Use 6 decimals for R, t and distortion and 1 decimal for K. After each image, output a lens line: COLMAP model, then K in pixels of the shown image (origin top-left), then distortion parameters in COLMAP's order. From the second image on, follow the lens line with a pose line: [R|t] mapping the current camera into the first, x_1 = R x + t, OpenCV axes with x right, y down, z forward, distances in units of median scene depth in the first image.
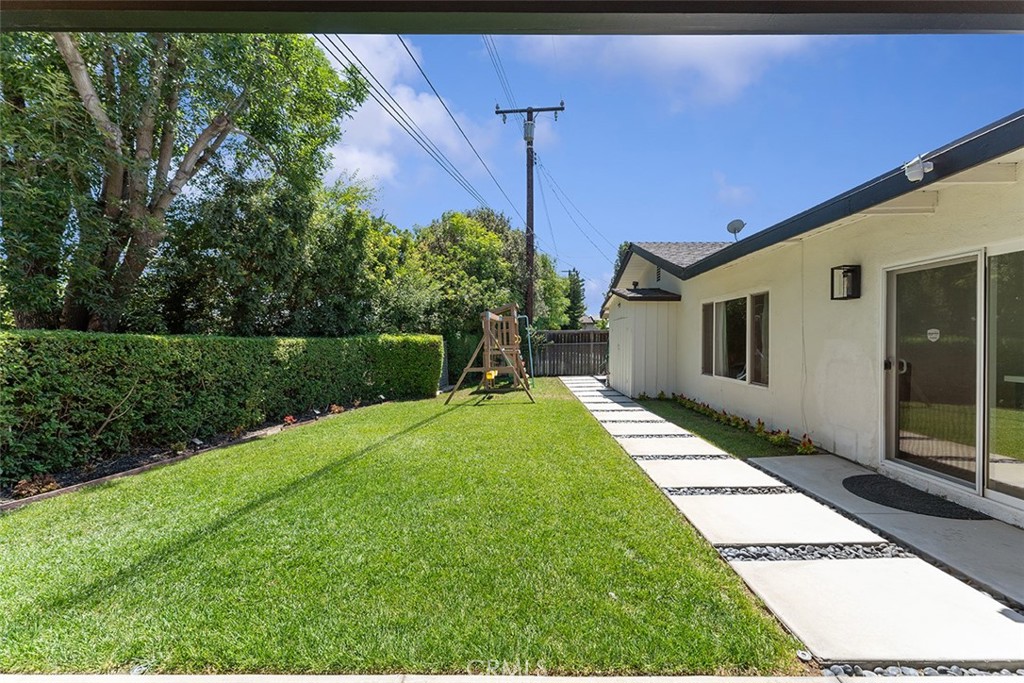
lens RADIAL K [[413.2, 0, 515.0], [0, 413.2, 335.8], [0, 0, 1]] dist [-0.003986, -0.000833]
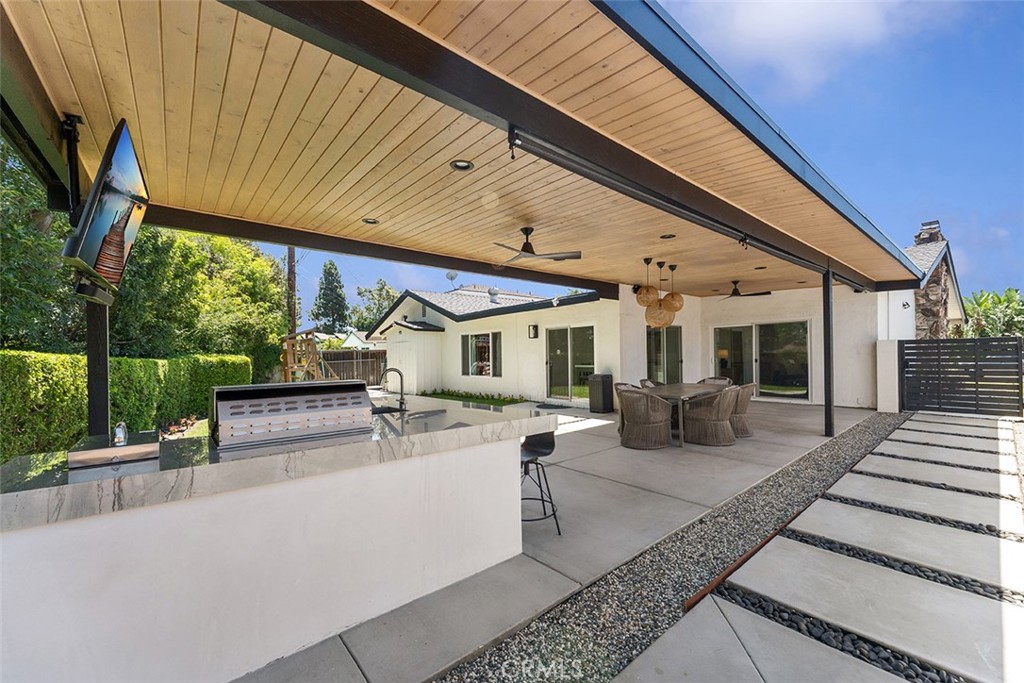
lens RADIAL K [[413.2, 0, 517.2], [0, 413.2, 348.3], [0, 0, 1]] dist [-0.003986, -0.000833]
pose [[0.761113, -0.003960, 0.648607, -0.607144], [0.012244, 0.999891, -0.008262, -0.004506], [-0.648504, 0.014230, 0.761078, -0.571959]]
